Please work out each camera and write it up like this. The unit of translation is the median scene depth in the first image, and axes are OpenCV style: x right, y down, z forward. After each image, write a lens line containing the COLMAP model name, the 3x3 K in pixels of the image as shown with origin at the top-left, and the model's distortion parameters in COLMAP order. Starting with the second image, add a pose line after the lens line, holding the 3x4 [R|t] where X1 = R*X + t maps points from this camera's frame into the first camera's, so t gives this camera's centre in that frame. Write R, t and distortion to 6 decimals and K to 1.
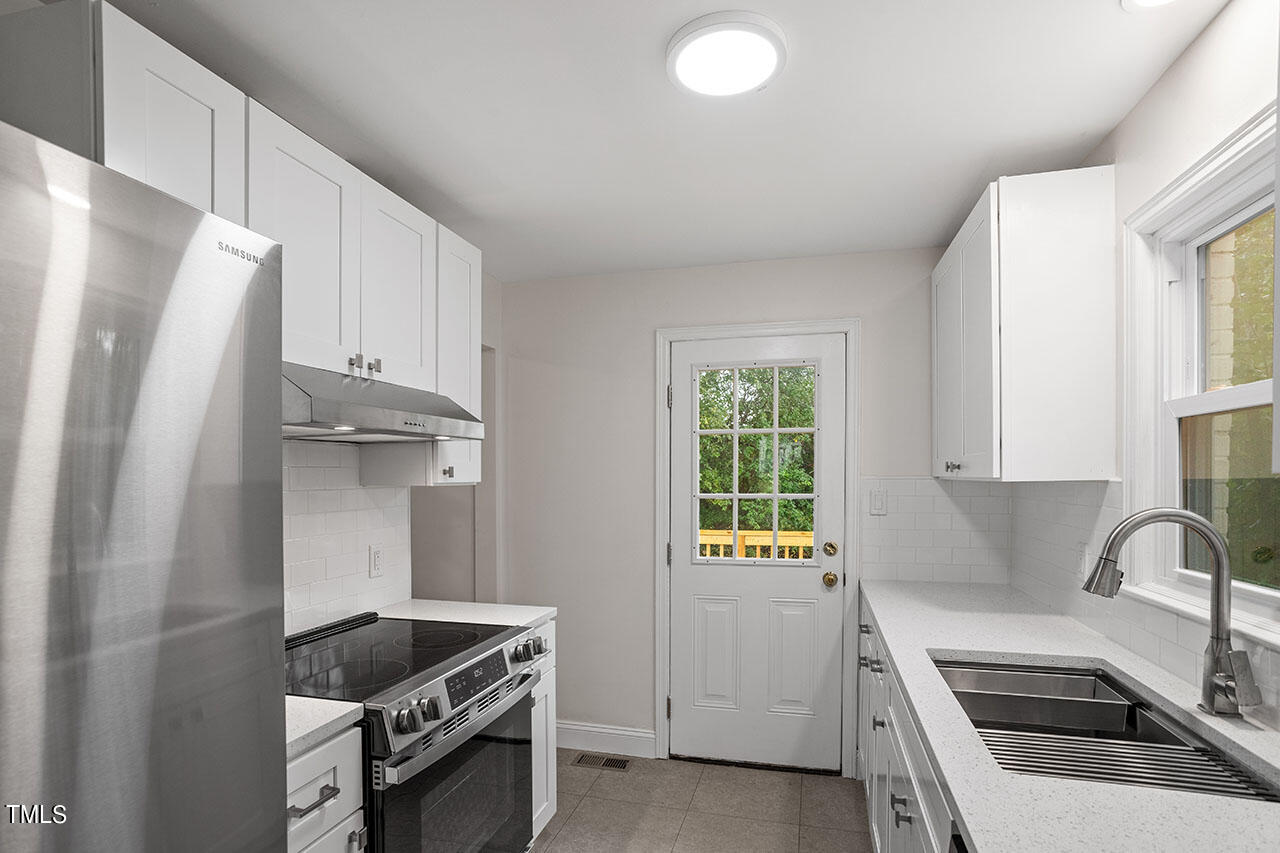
lens RADIAL K [[627.2, 0, 637.2], [0, 627.2, 472.9], [0, 0, 1]] dist [-0.045499, 0.059521]
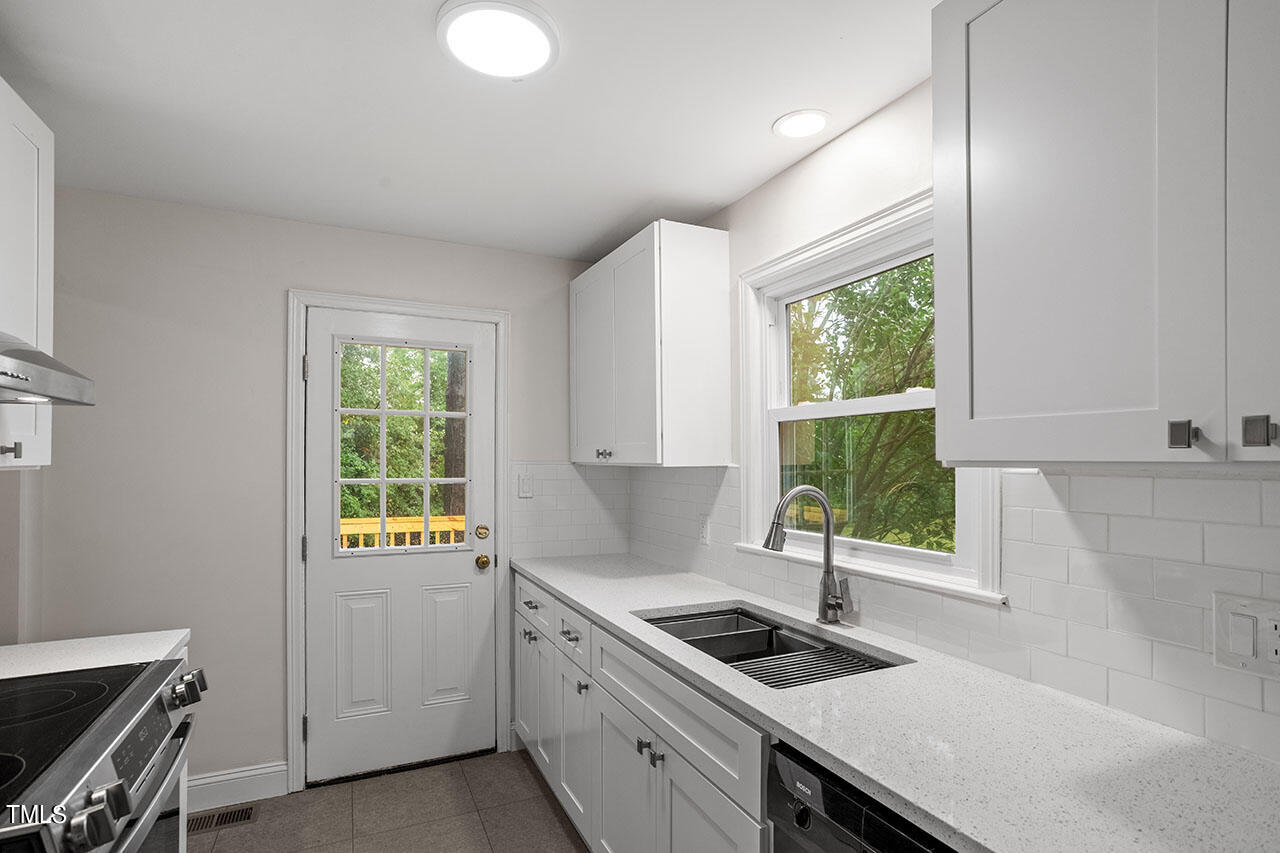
lens RADIAL K [[623.6, 0, 607.2], [0, 623.6, 451.7], [0, 0, 1]] dist [-0.000653, 0.021271]
pose [[0.791522, 0.018980, 0.610846, -0.182427], [-0.012989, 0.999814, -0.014235, 0.002575], [-0.611003, 0.003333, 0.791621, 0.073186]]
